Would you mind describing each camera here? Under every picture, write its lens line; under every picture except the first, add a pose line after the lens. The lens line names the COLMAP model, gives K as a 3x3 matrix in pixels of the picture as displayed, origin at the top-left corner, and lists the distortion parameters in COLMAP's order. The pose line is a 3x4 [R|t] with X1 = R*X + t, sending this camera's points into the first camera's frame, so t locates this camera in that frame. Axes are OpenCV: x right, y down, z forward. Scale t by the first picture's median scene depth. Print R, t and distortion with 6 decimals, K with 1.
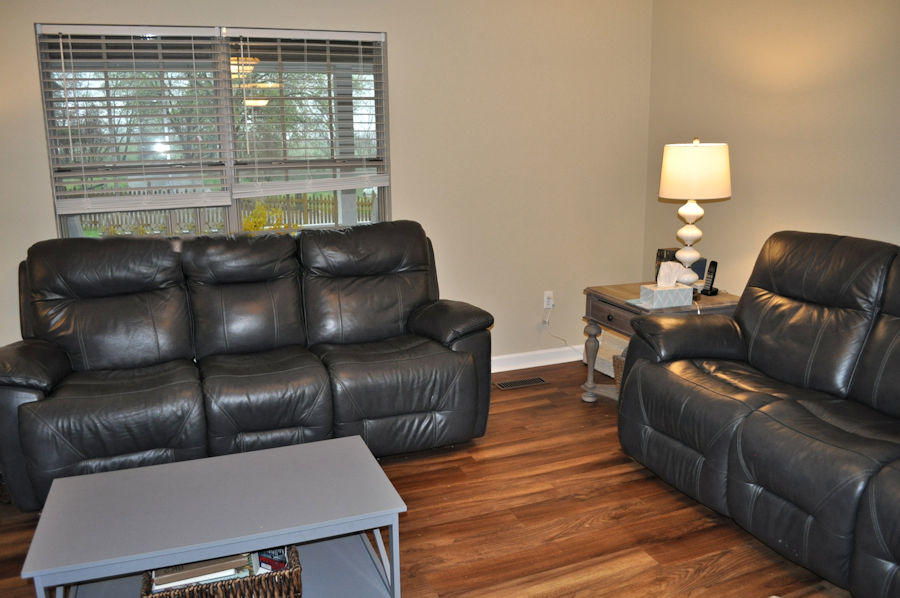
lens RADIAL K [[738.7, 0, 450.0], [0, 738.7, 299.0], [0, 0, 1]] dist [-0.092350, 0.004582]
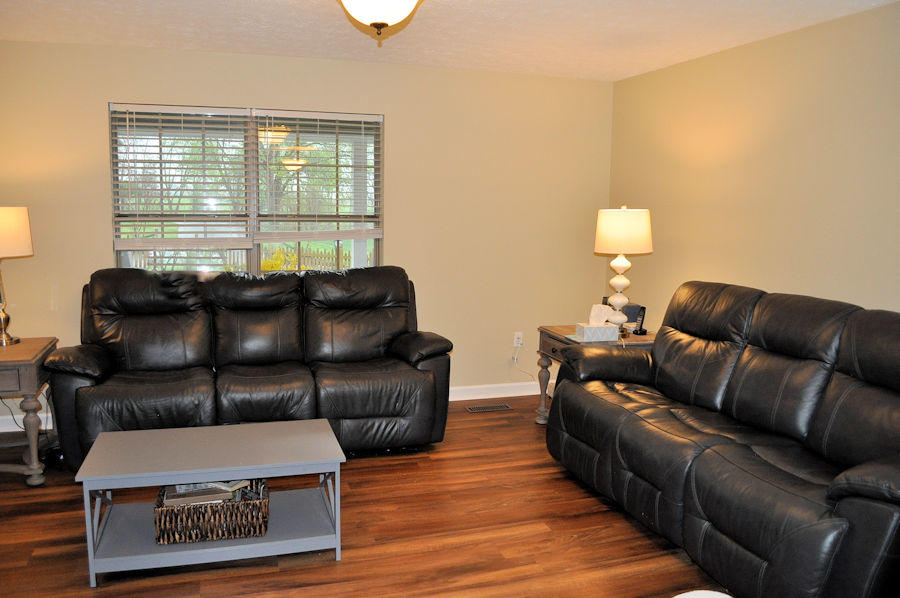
lens RADIAL K [[788.5, 0, 475.7], [0, 788.5, 296.5], [0, 0, 1]] dist [-0.104267, 0.004574]
pose [[0.998145, 0.033245, -0.051005, 0.164164], [-0.038057, 0.994608, -0.096471, 0.072353], [0.047523, 0.098233, 0.994028, -0.320789]]
